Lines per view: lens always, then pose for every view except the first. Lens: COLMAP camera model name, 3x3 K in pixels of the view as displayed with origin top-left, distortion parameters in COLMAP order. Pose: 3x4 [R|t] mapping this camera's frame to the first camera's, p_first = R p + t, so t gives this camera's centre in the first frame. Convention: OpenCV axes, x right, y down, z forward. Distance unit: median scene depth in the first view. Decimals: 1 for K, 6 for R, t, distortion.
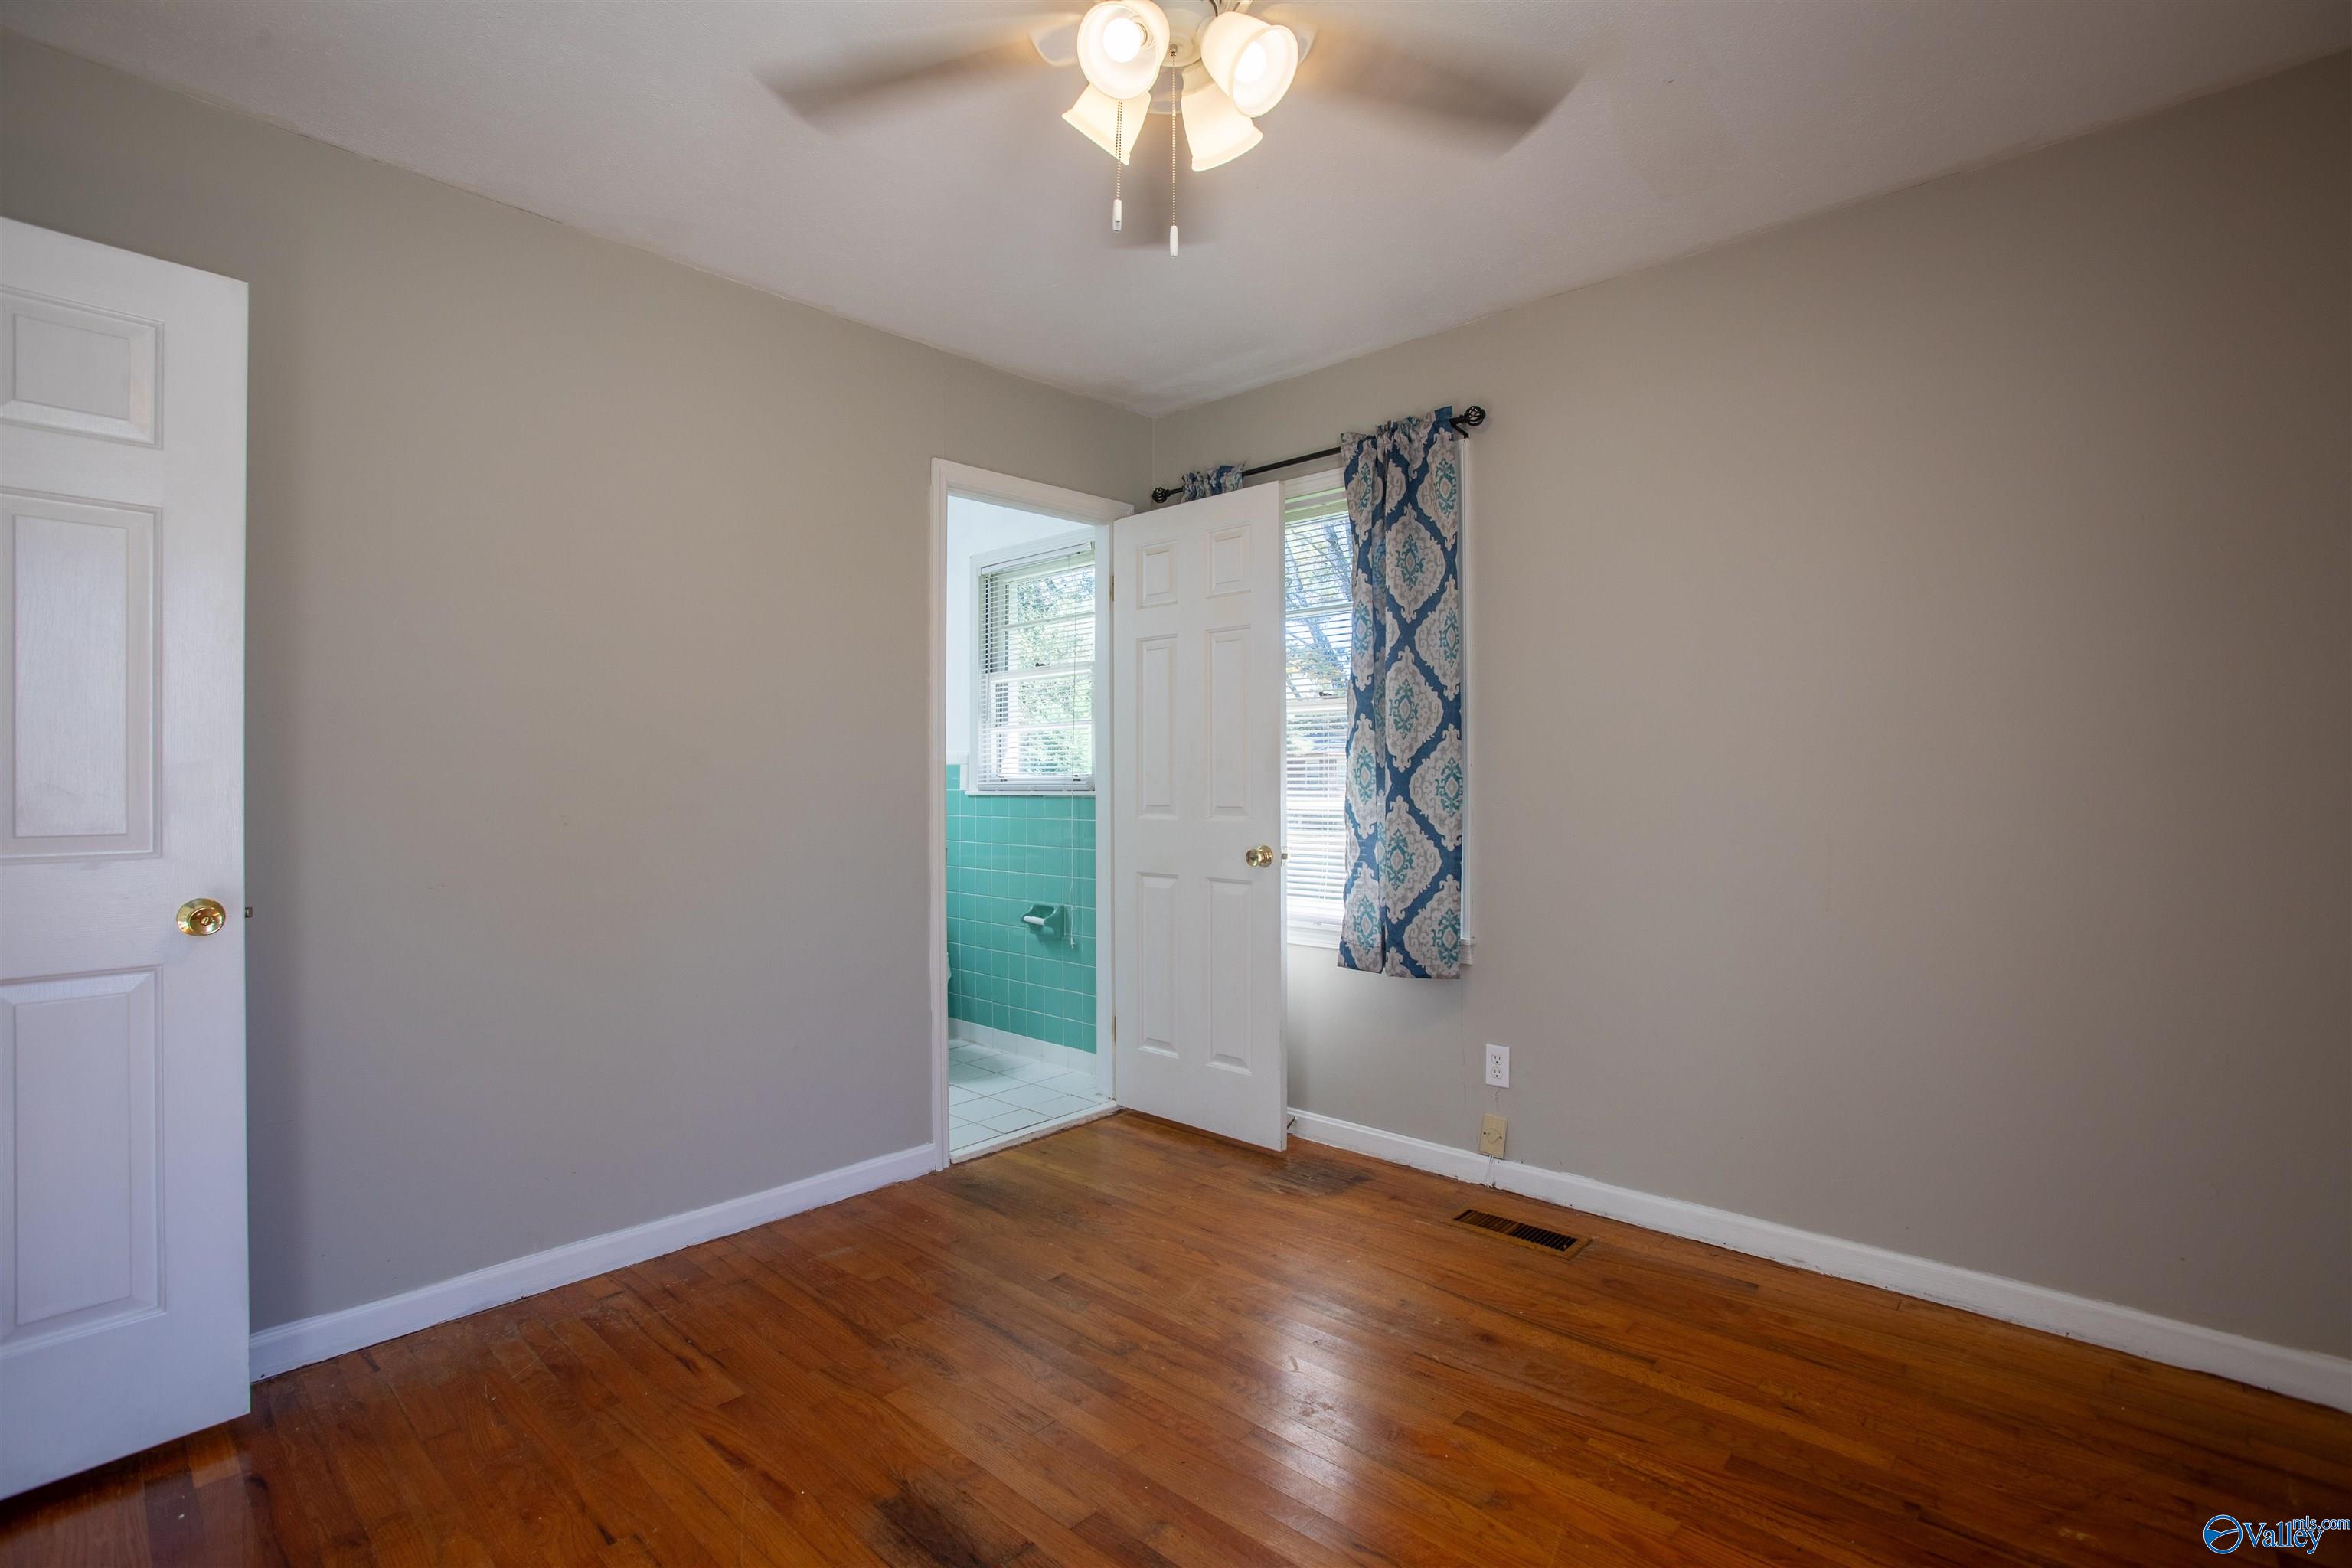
lens RADIAL K [[1078.6, 0, 1176.0], [0, 1078.6, 784.0], [0, 0, 1]] dist [-0.078467, 0.030488]
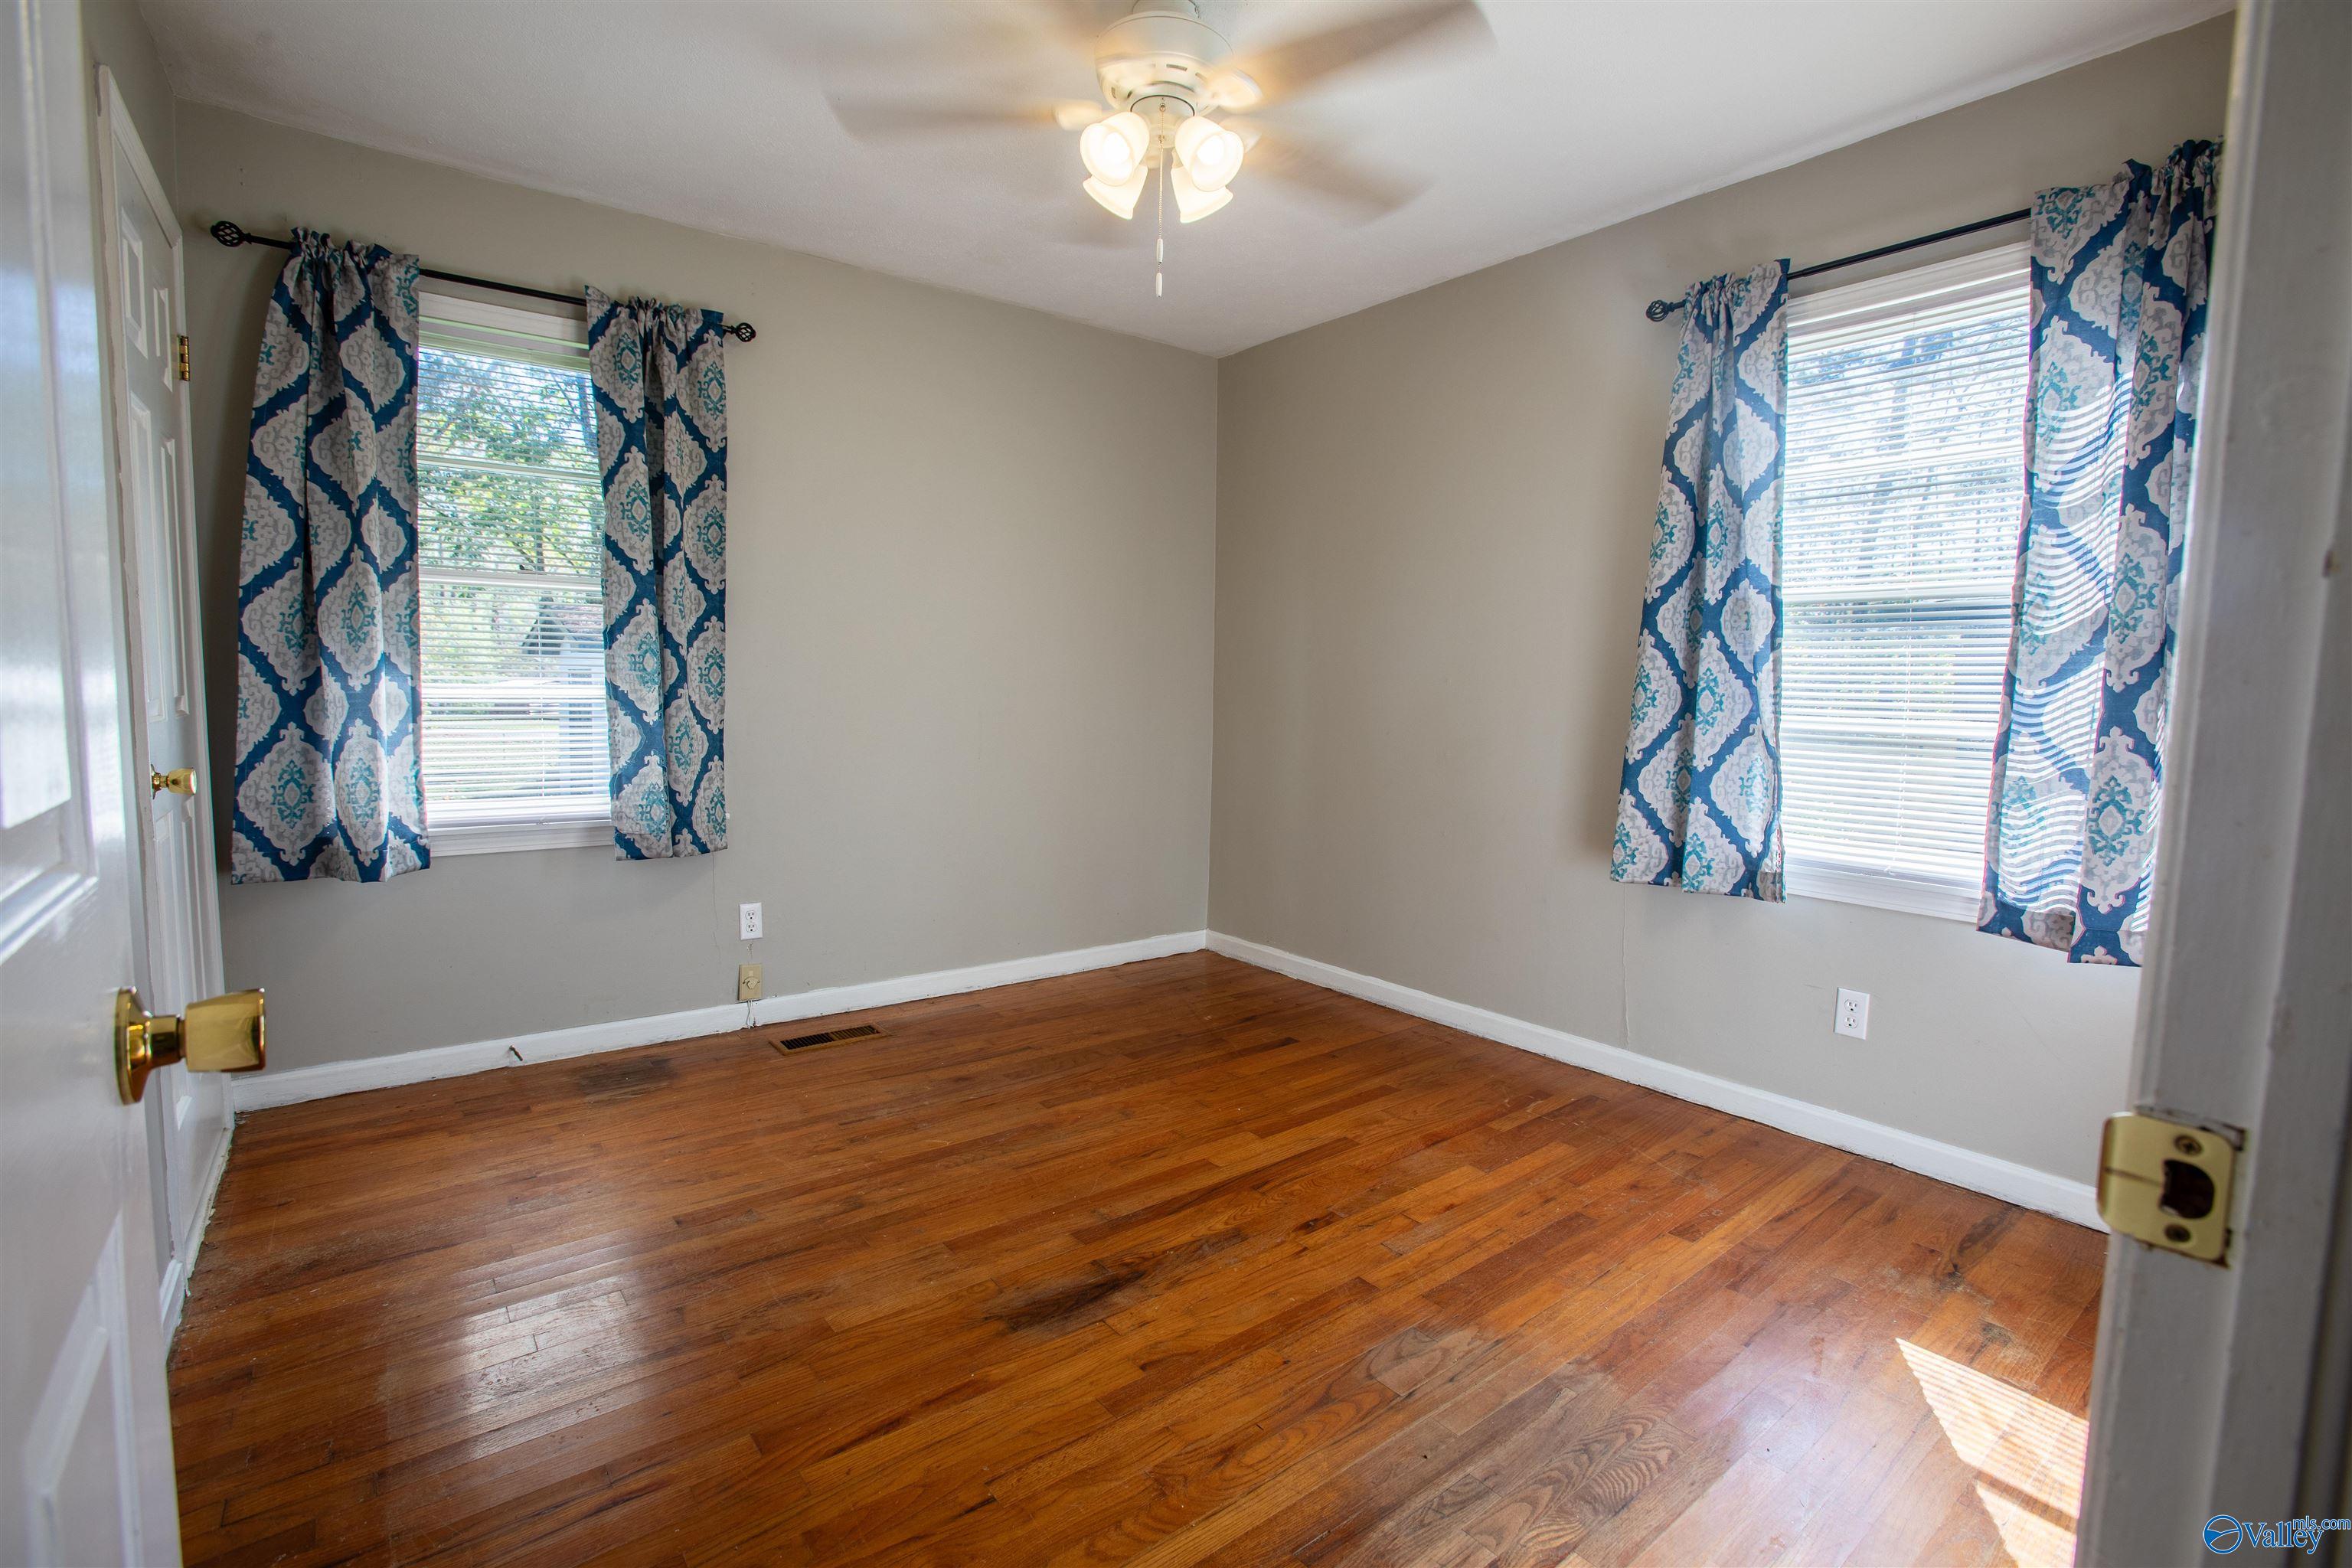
lens RADIAL K [[1078.6, 0, 1176.0], [0, 1078.6, 784.0], [0, 0, 1]] dist [-0.078467, 0.030488]
pose [[0.156098, -0.086944, 0.983908, -0.746129], [-0.019853, 0.995641, 0.091131, 0.005508], [-0.987542, -0.033759, 0.153692, 0.385639]]
